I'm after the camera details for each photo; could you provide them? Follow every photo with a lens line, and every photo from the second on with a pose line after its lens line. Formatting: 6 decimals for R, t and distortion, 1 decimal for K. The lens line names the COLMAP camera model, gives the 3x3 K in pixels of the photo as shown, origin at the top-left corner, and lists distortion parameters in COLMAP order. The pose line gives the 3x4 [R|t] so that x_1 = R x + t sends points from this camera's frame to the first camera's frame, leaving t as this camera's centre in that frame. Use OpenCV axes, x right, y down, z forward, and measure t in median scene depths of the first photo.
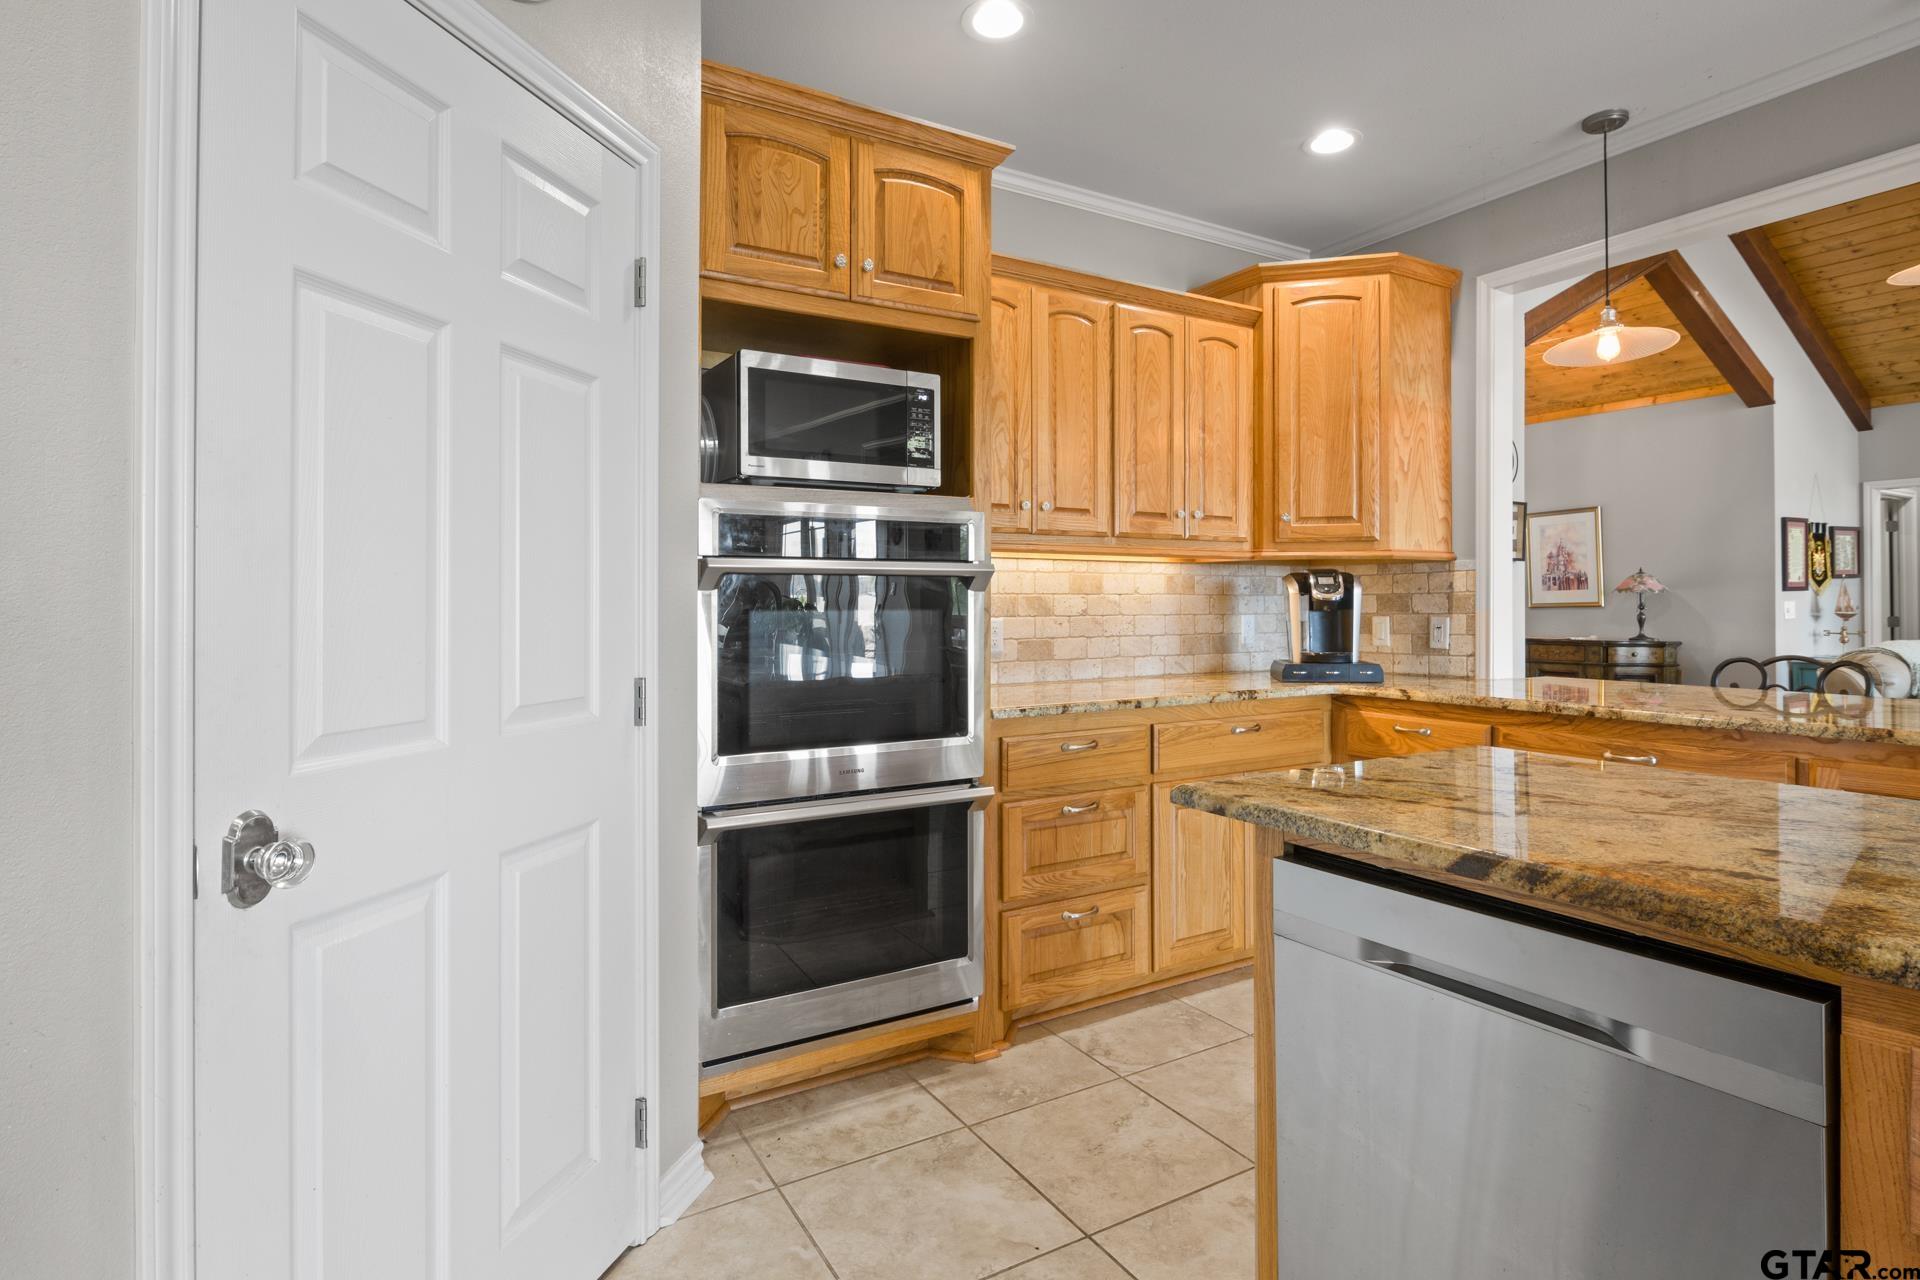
lens RADIAL K [[977.1, 0, 972.0], [0, 977.1, 589.6], [0, 0, 1]] dist [-0.001652, -0.000156]
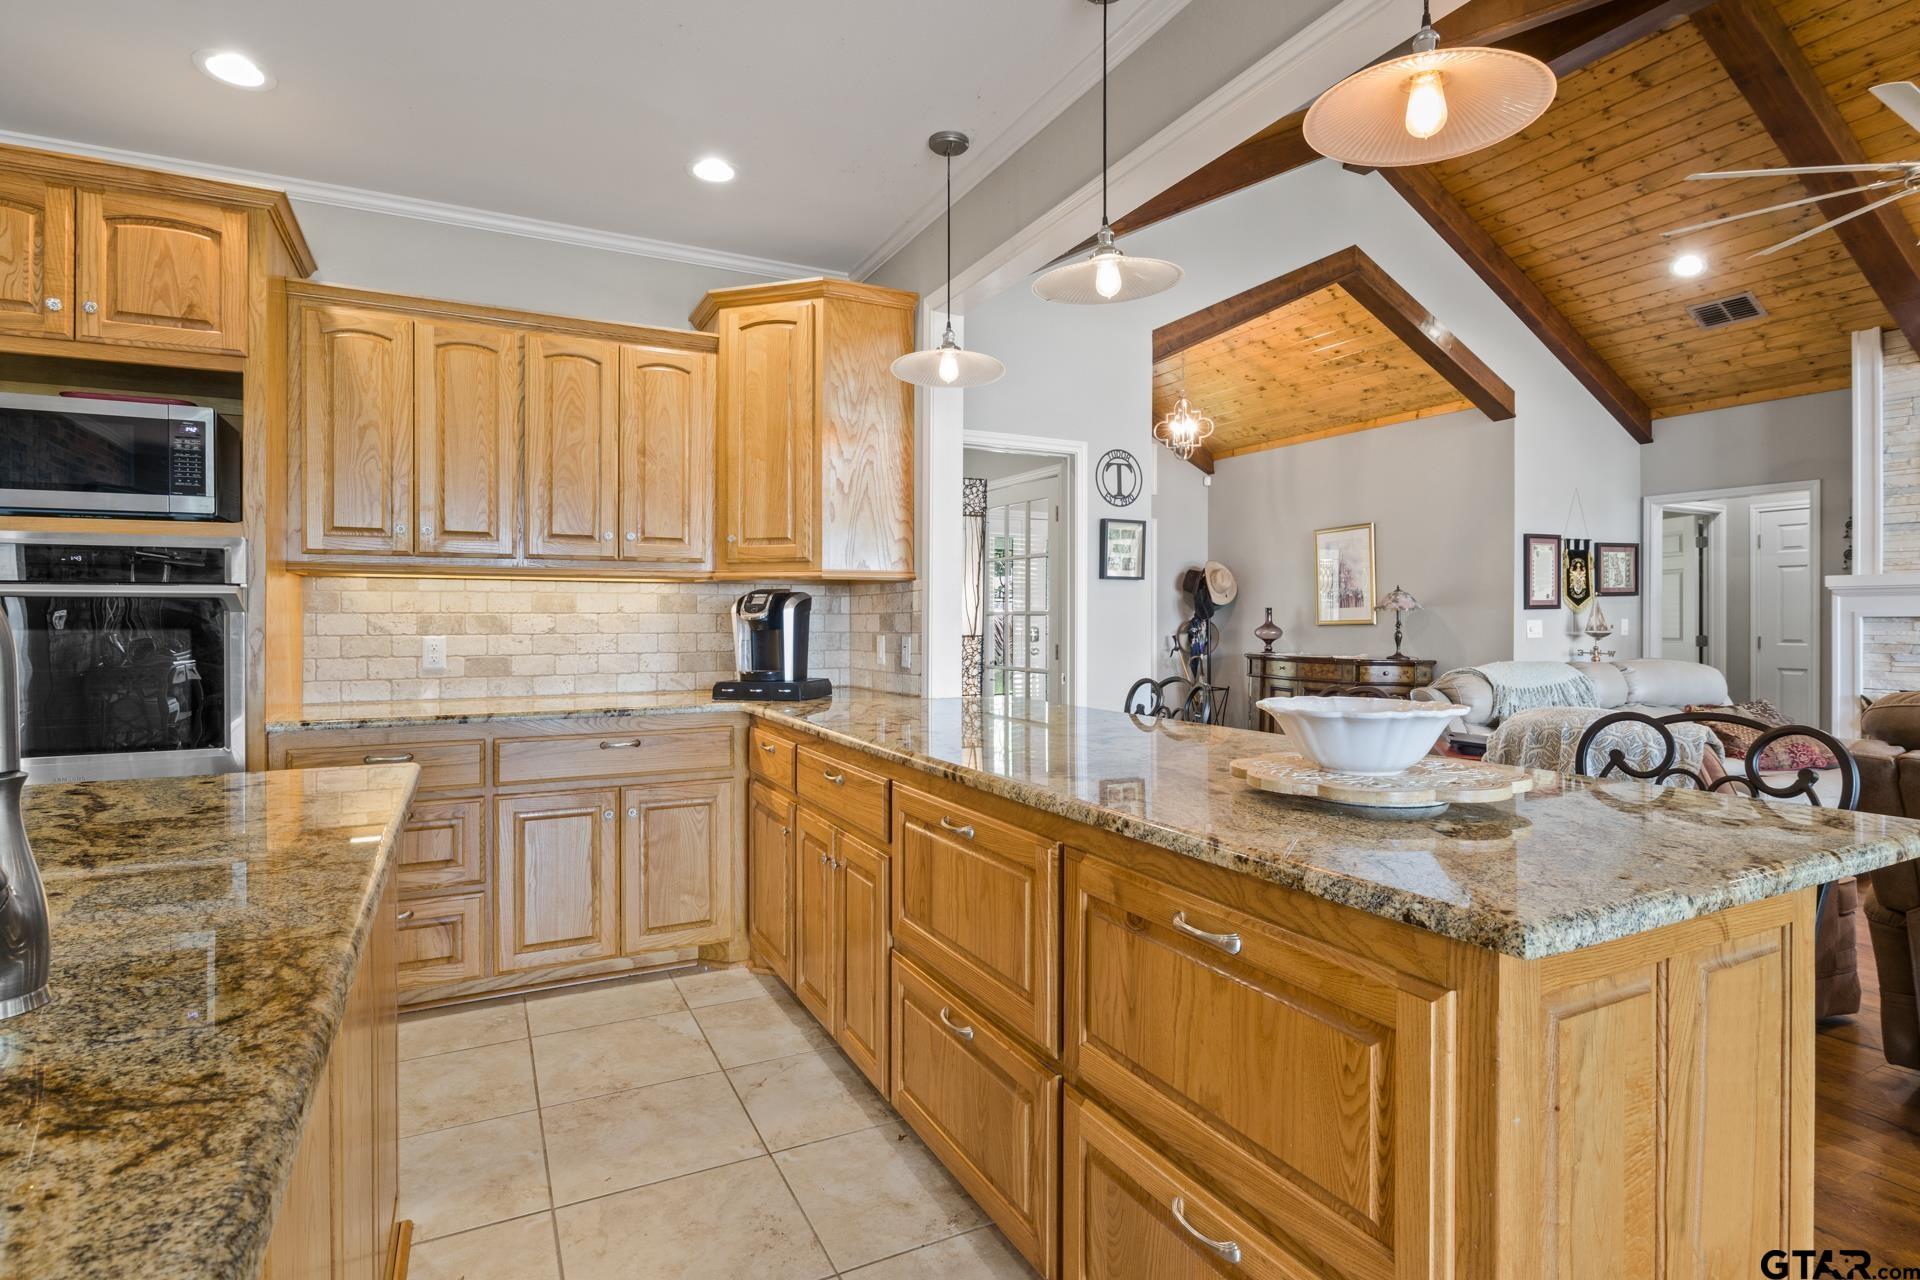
lens RADIAL K [[962.0, 0, 967.0], [0, 962.0, 619.4], [0, 0, 1]] dist [-0.003638, -0.001411]
pose [[0.997822, 0.002583, -0.065919, 0.626957], [-0.001530, 0.999871, 0.016005, -0.005794], [0.065952, -0.015869, 0.997697, 0.008555]]
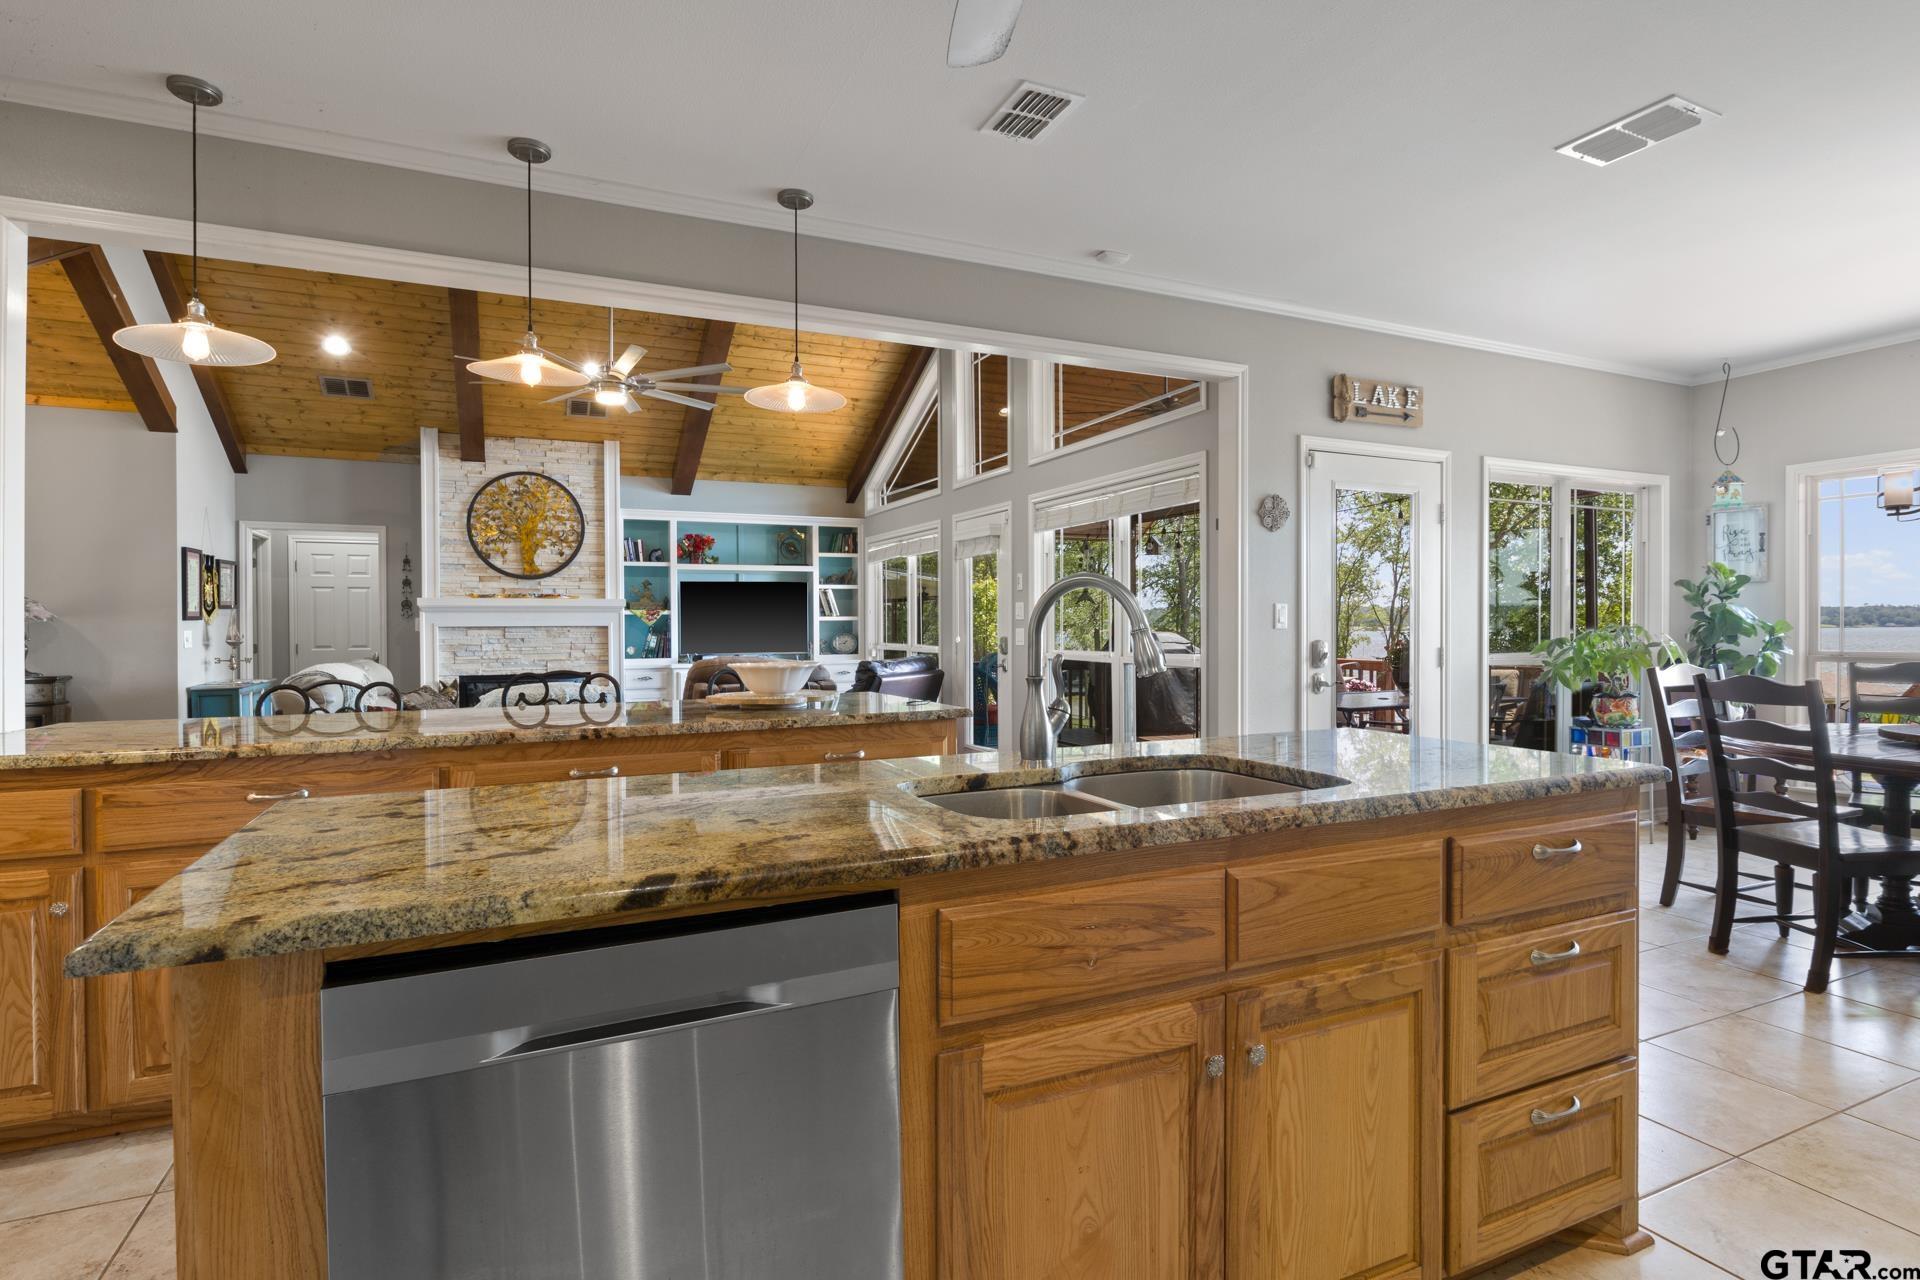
lens RADIAL K [[962.0, 0, 967.0], [0, 962.0, 619.4], [0, 0, 1]] dist [-0.003638, -0.001411]
pose [[0.103670, 0.010229, 0.994559, -0.122311], [-0.009445, 0.999912, -0.009299, 0.003888], [-0.994567, -0.008429, 0.103757, 0.173366]]
